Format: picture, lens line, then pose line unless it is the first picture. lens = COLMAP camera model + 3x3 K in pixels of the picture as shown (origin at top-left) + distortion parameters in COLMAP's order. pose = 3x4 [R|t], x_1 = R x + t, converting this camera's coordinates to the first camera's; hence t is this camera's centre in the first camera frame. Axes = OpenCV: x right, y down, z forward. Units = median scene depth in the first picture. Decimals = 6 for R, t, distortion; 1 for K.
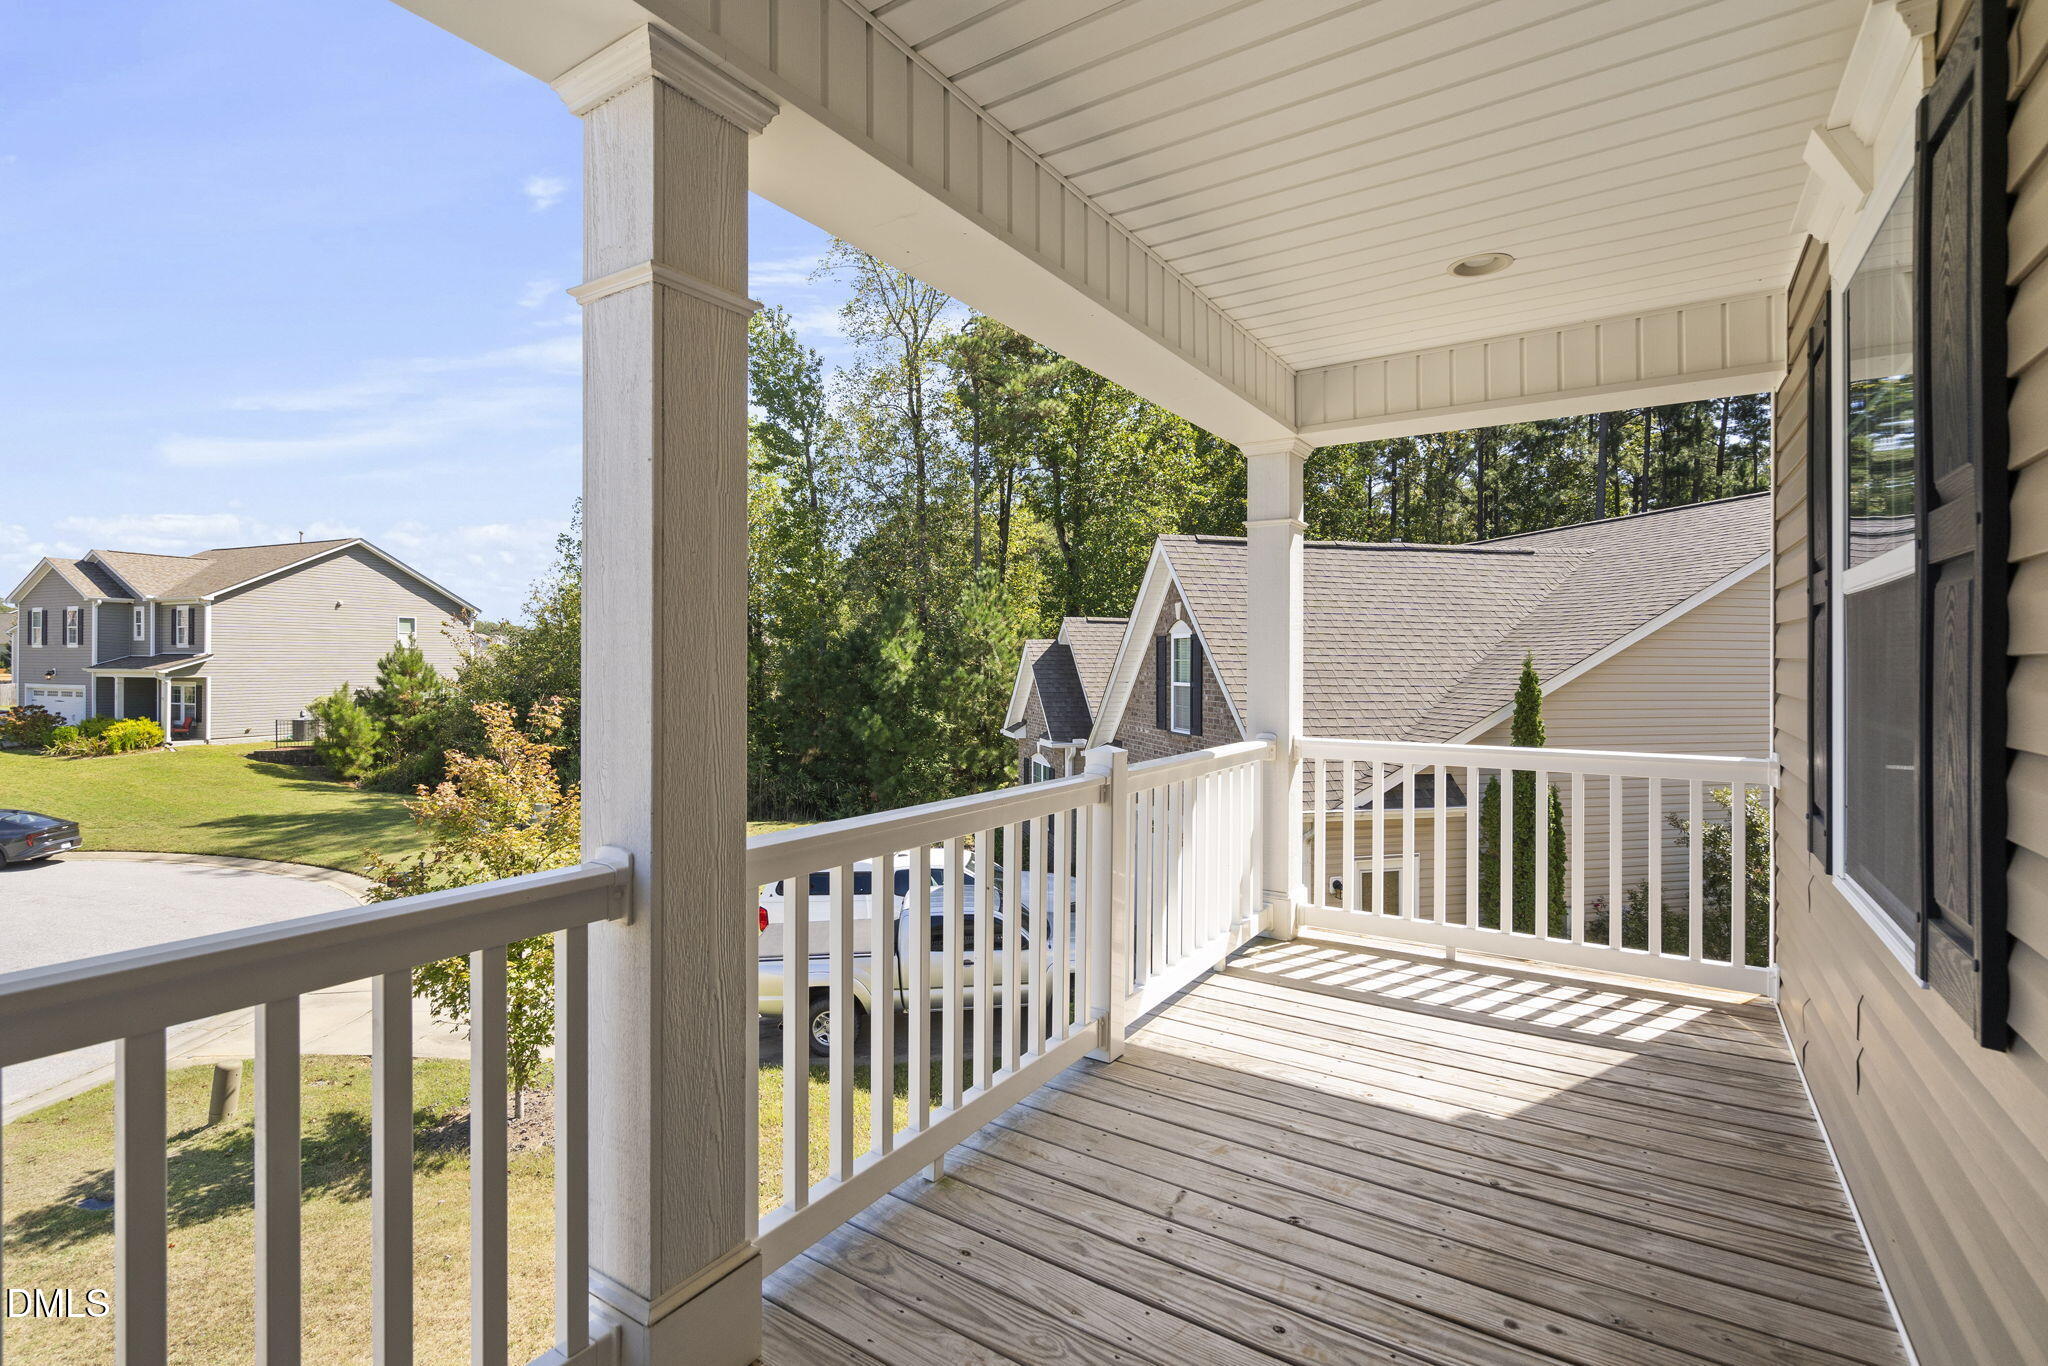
lens RADIAL K [[940.0, 0, 1020.2], [0, 940.0, 665.8], [0, 0, 1]] dist [-0.000395, -0.001290]
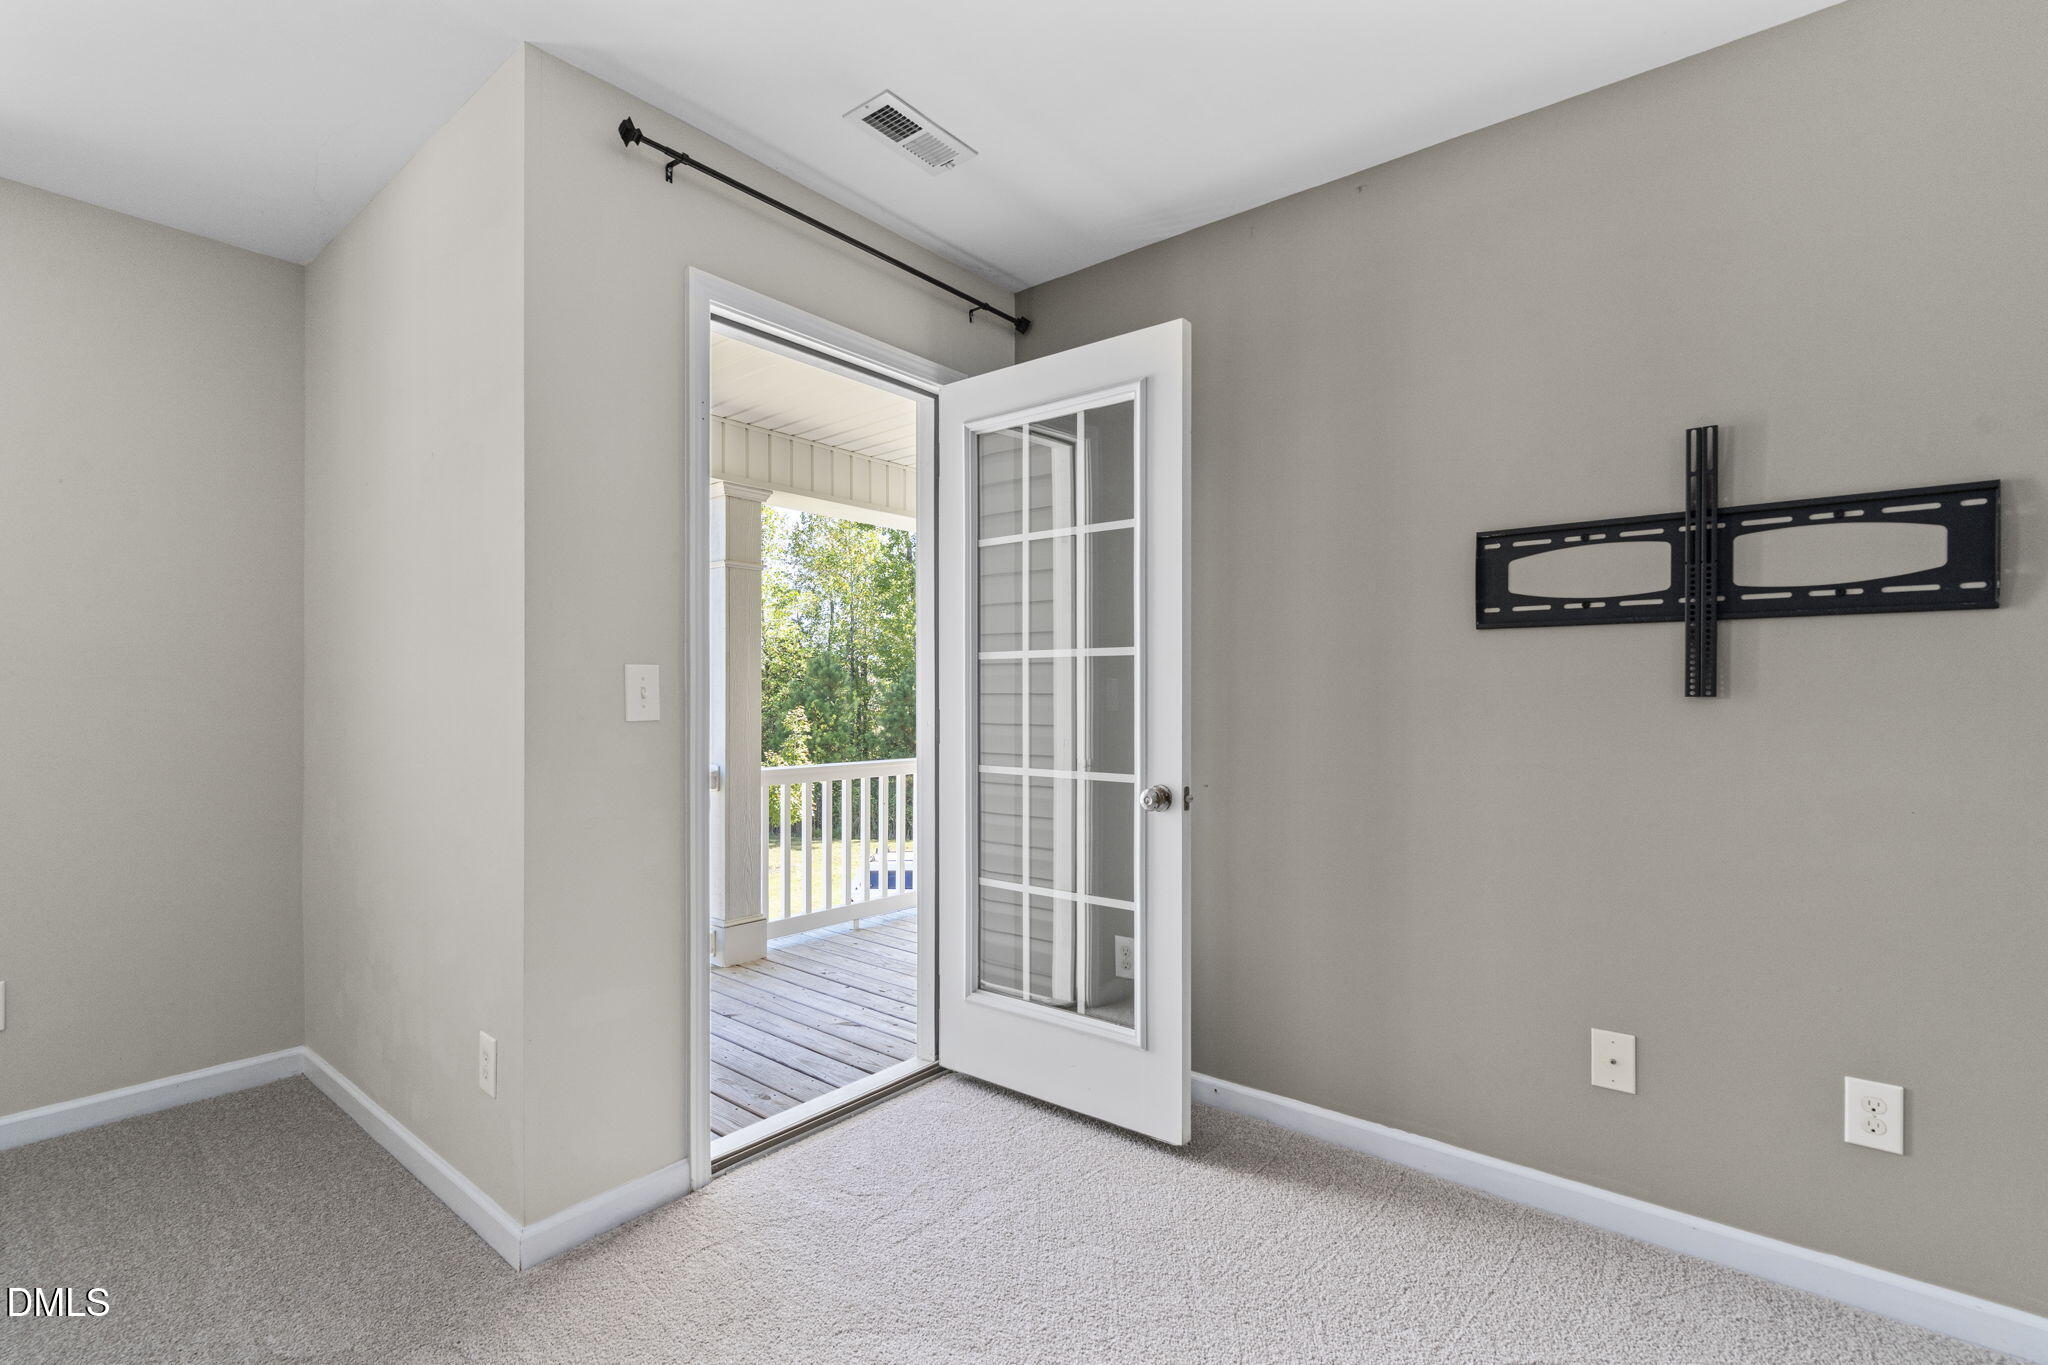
lens RADIAL K [[940.0, 0, 1028.6], [0, 940.0, 697.2], [0, 0, 1]] dist [-0.000395, -0.001290]
pose [[0.993688, -0.006963, -0.111967, 0.046685], [0.006437, 0.999966, -0.005059, 0.000581], [0.111998, 0.004306, 0.993699, -0.095986]]
